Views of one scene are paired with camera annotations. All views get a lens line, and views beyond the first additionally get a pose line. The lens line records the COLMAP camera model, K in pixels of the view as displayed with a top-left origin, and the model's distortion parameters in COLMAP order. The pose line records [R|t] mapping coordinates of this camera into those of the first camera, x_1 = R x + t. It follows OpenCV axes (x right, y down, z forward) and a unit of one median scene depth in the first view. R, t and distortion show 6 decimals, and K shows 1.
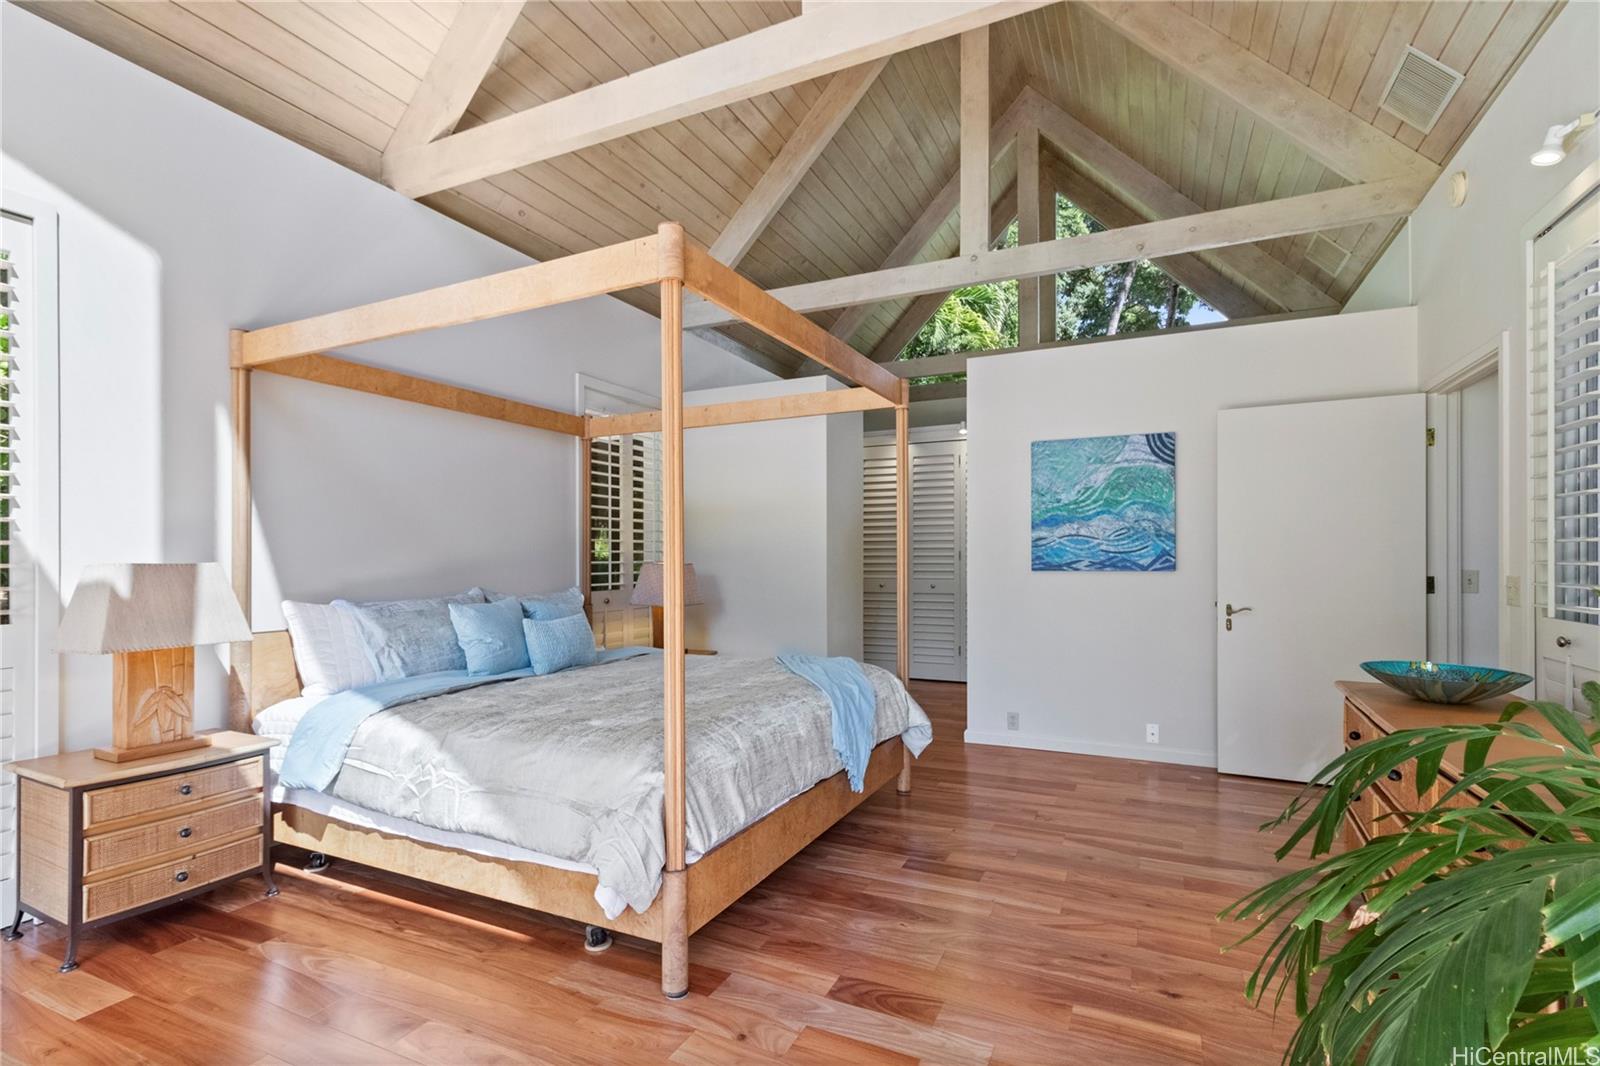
lens RADIAL K [[746.2, 0, 798.8], [0, 746.2, 547.3], [0, 0, 1]] dist [-0.001976, -0.000391]
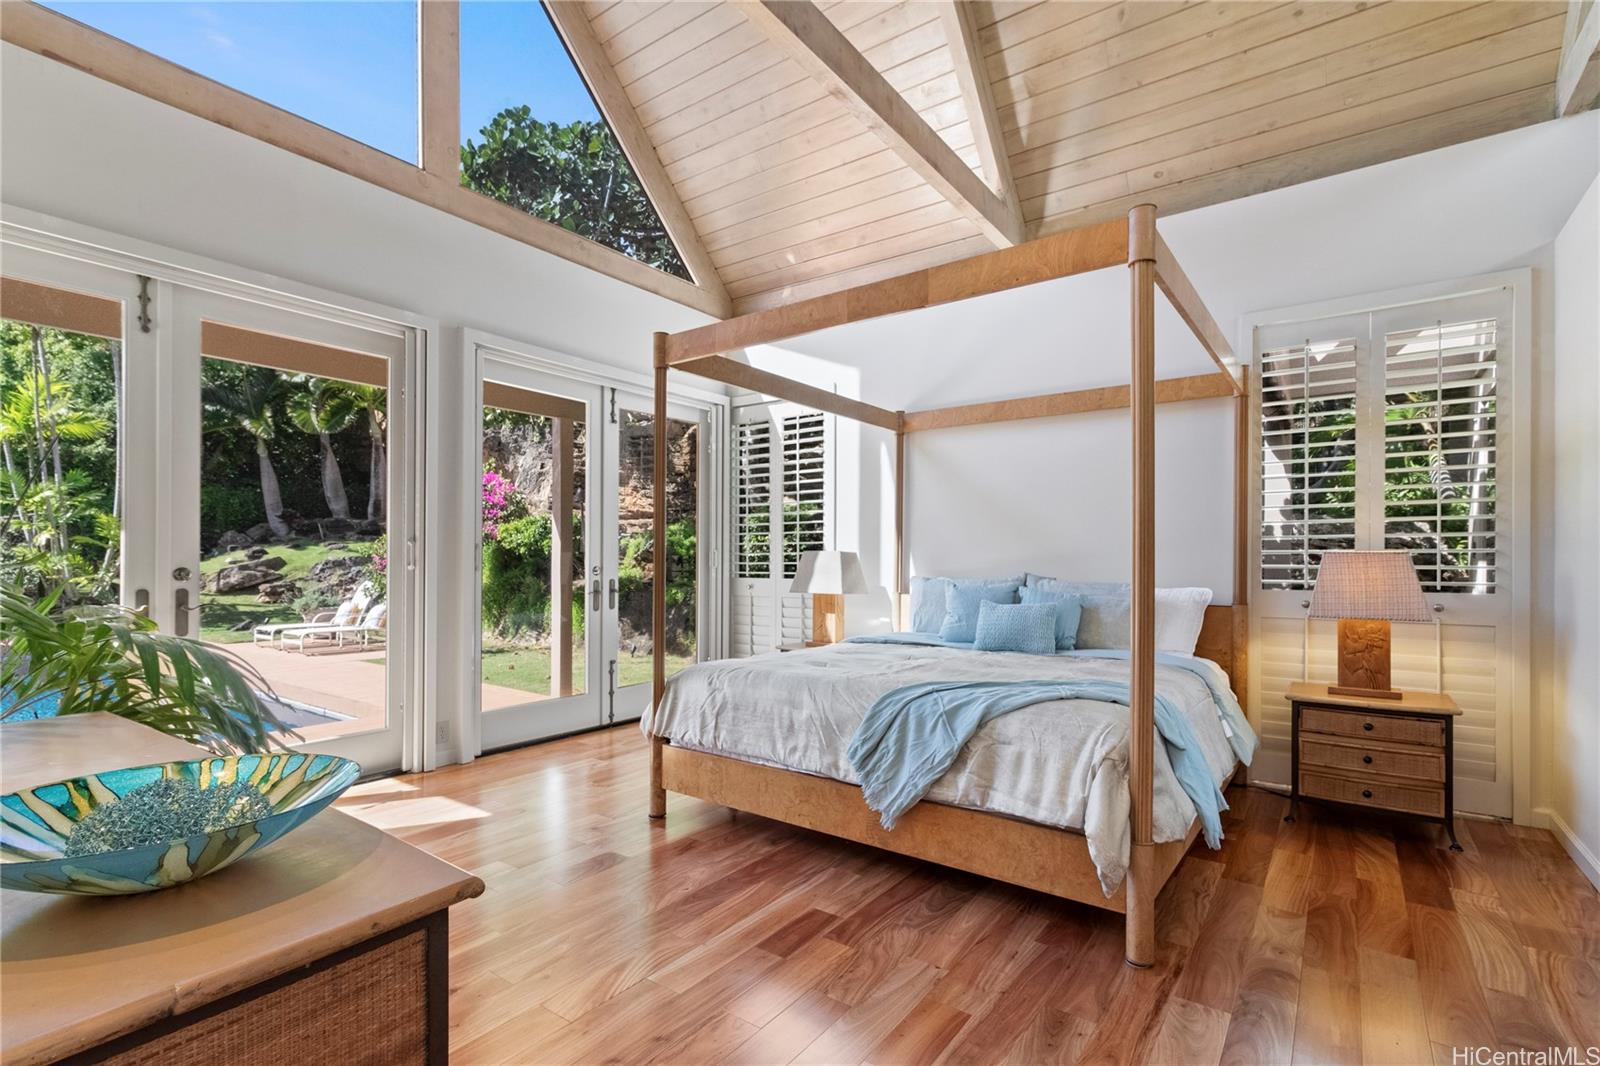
lens RADIAL K [[746.2, 0, 810.1], [0, 746.2, 559.1], [0, 0, 1]] dist [-0.001976, -0.000391]
pose [[-0.182609, -0.000546, -0.983186, 0.809101], [0.008388, 0.999963, -0.002113, 0.034870], [0.983150, -0.008633, -0.182597, 0.971418]]
